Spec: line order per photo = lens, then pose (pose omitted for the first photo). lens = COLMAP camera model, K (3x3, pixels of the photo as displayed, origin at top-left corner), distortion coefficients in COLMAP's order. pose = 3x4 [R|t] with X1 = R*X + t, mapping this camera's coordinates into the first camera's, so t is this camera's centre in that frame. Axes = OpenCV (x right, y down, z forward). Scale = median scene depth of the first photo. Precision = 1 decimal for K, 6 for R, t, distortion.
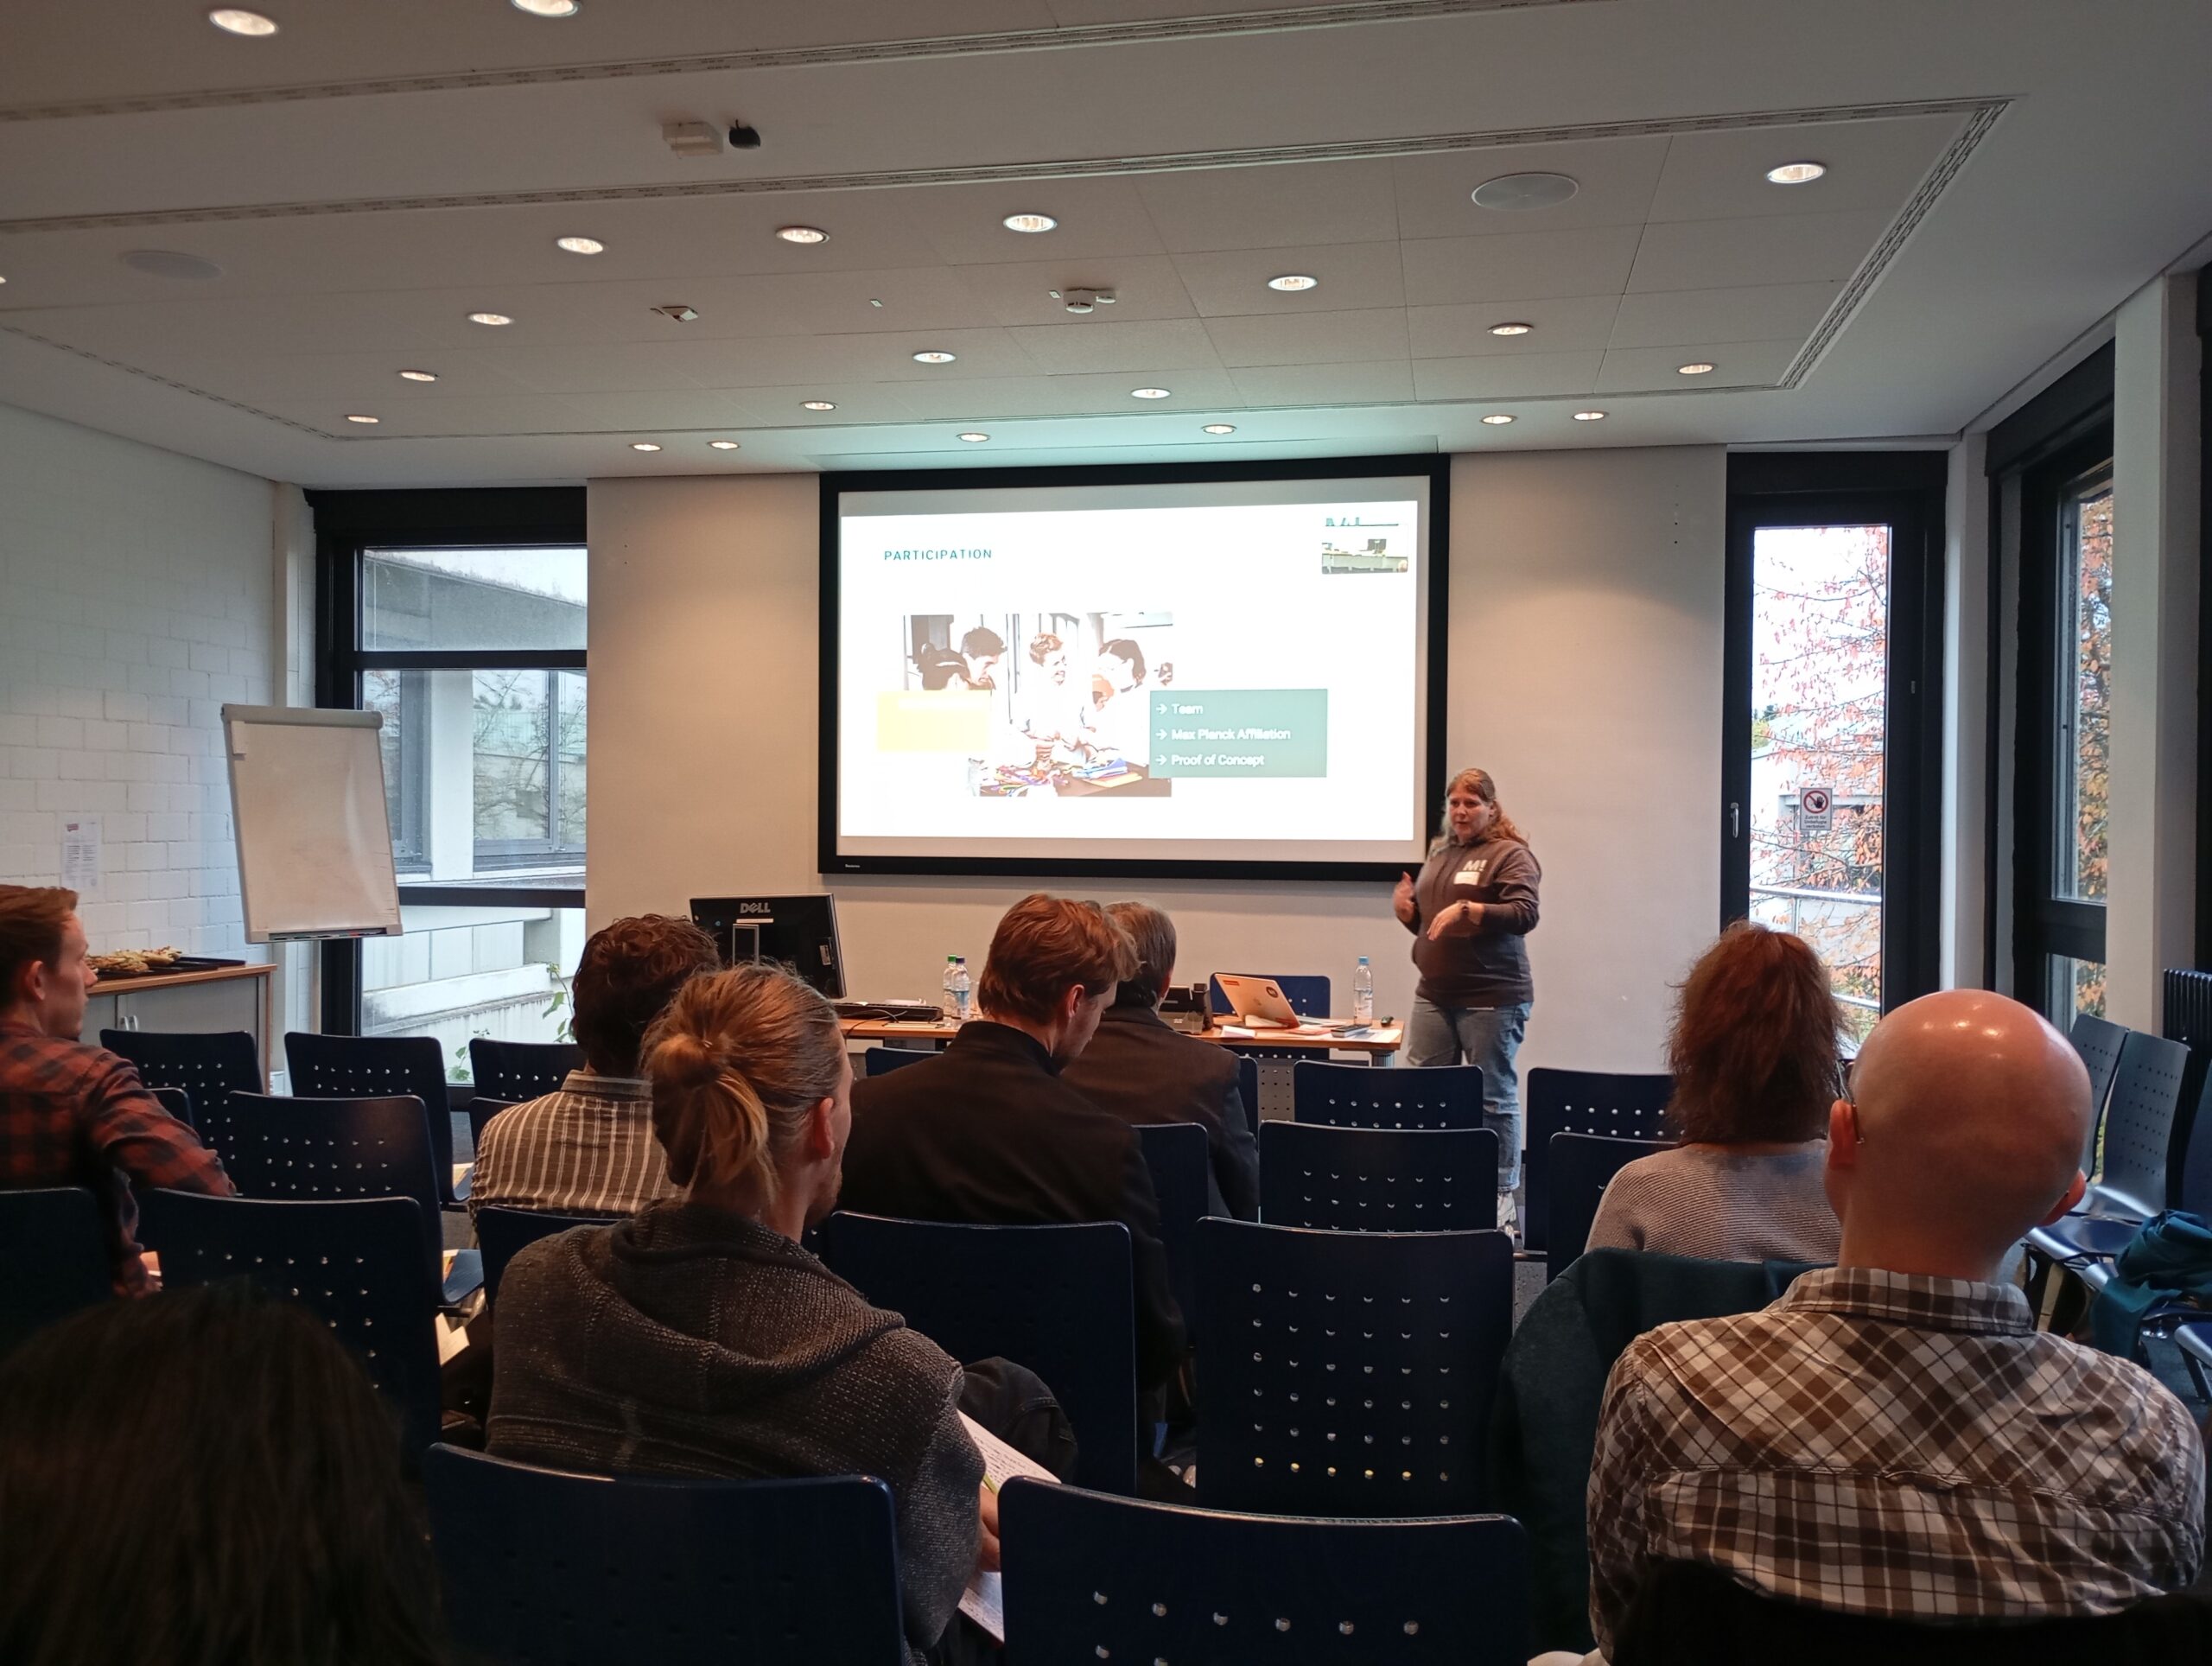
lens RADIAL K [[1786.3, 0, 1106.0], [0, 1786.3, 833.0], [0, 0, 1]] dist [0.029276, -0.003128]
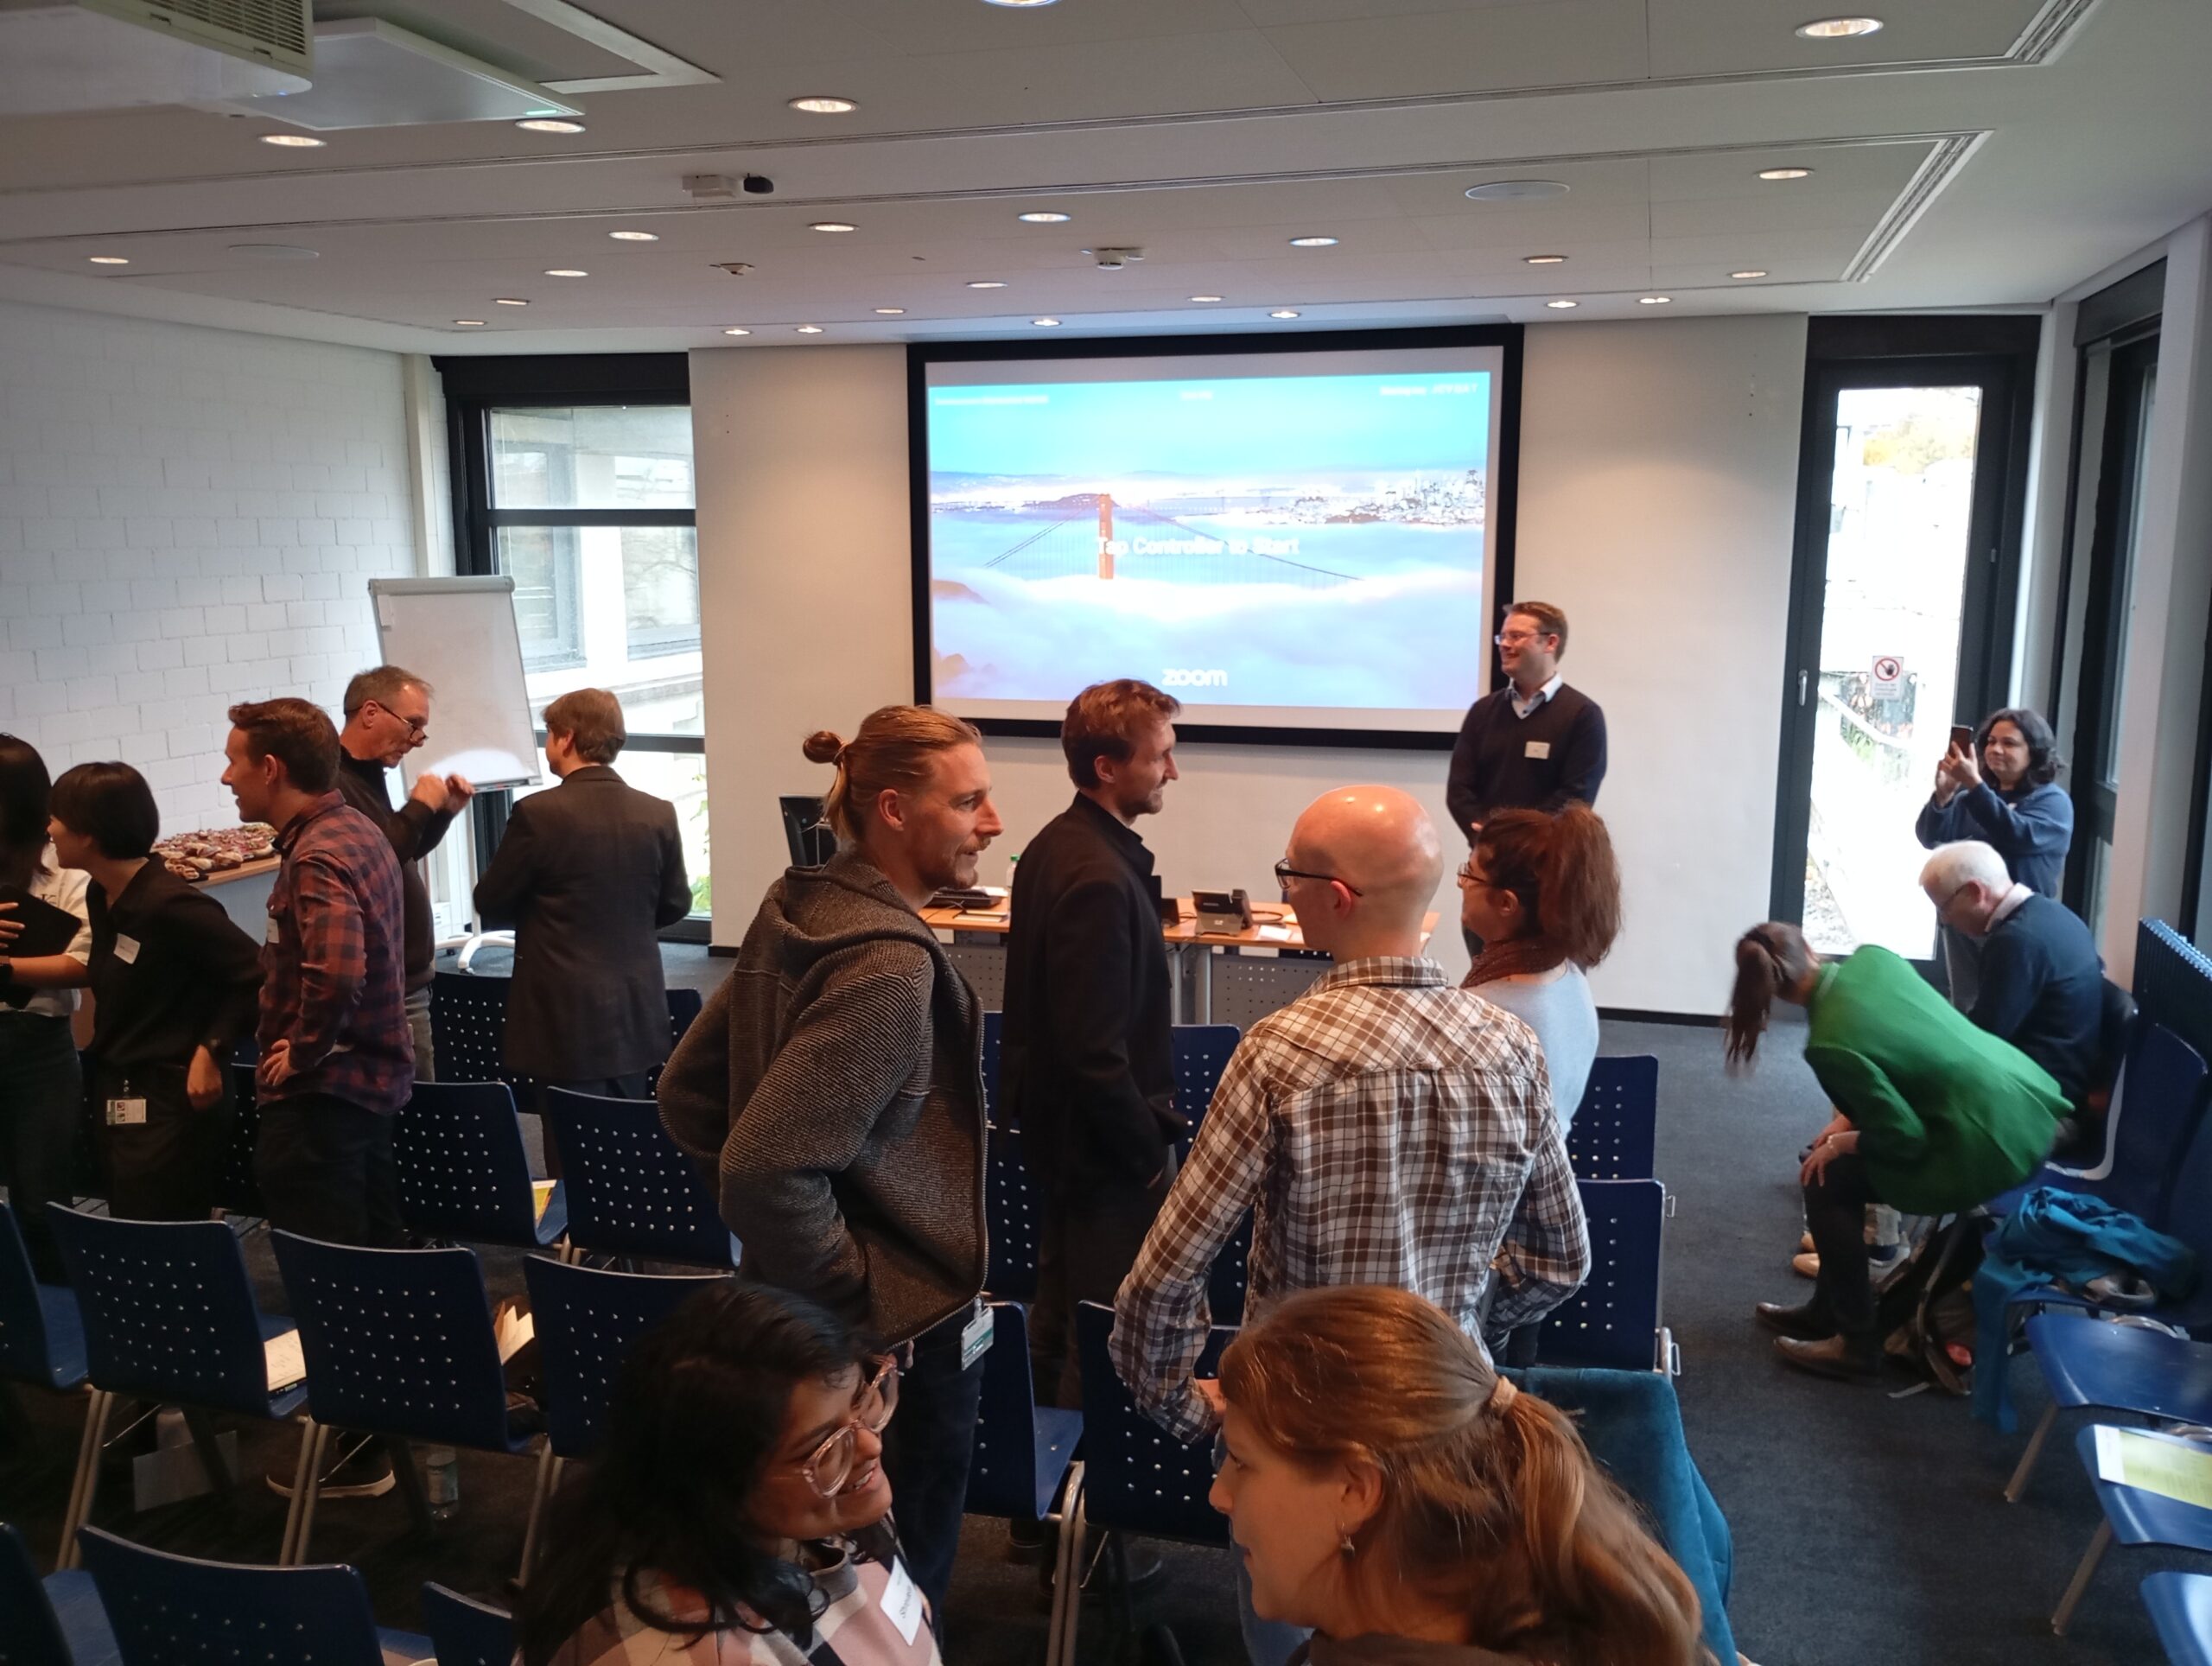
lens RADIAL K [[1786.3, 0, 1106.0], [0, 1786.3, 833.0], [0, 0, 1]] dist [0.029276, -0.003128]
pose [[0.995525, 0.006159, -0.094297, 0.054939], [0.008735, 0.987605, 0.156719, -0.087811], [0.094094, -0.156841, 0.983131, -0.046101]]
